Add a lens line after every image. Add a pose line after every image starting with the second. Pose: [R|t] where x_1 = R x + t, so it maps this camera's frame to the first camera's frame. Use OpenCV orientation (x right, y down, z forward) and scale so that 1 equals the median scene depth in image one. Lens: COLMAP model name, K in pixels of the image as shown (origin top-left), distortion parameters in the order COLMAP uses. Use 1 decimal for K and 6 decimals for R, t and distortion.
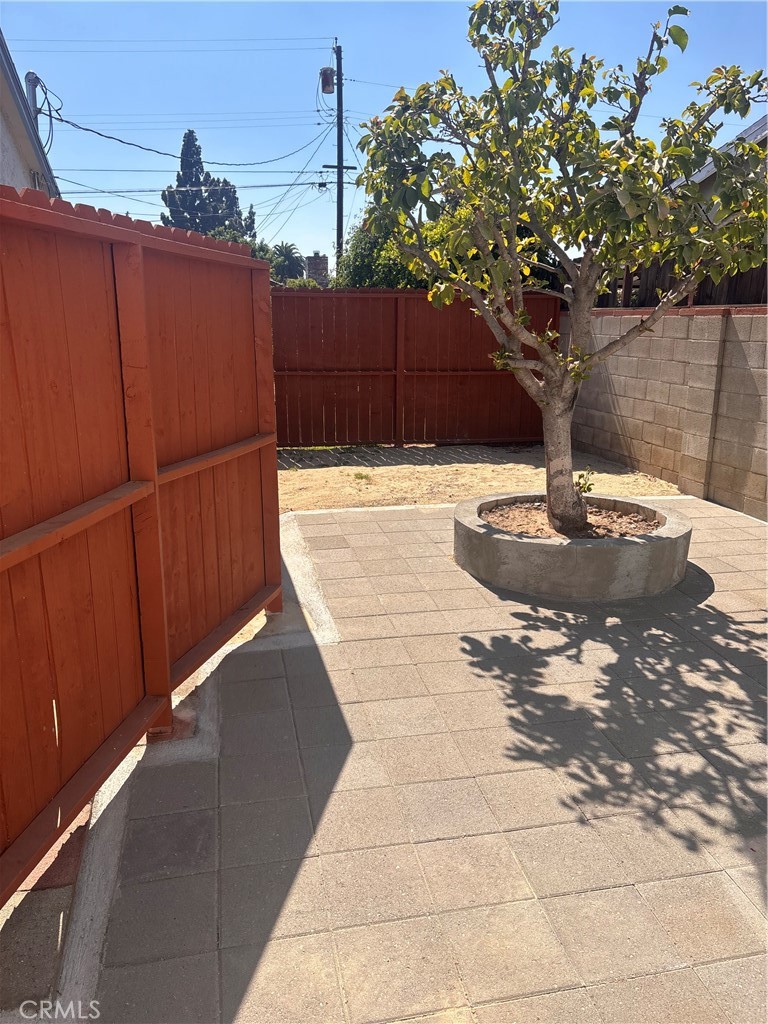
lens RADIAL K [[772.5, 0, 379.4], [0, 772.5, 511.6], [0, 0, 1]] dist [0.041840, -0.067226]
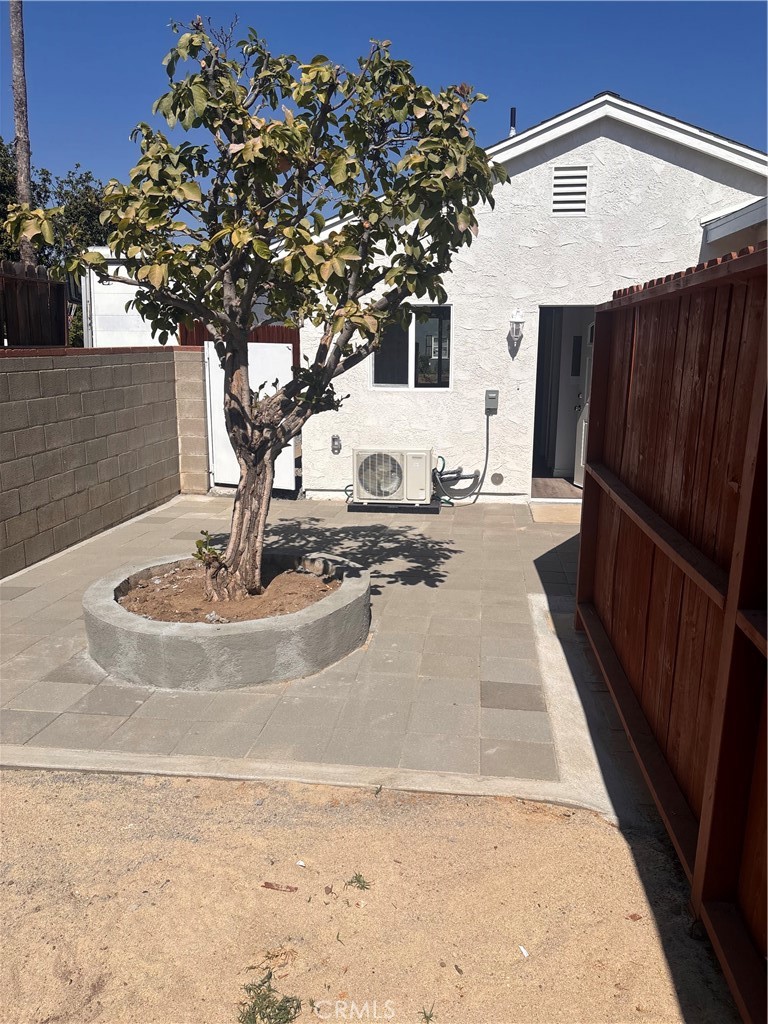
lens RADIAL K [[772.5, 0, 381.2], [0, 772.5, 513.8], [0, 0, 1]] dist [0.041840, -0.067226]
pose [[-0.945027, -0.073612, 0.318599, -0.265332], [0.074390, 0.900385, 0.428688, -0.639238], [-0.318418, 0.428822, -0.845412, 2.518295]]
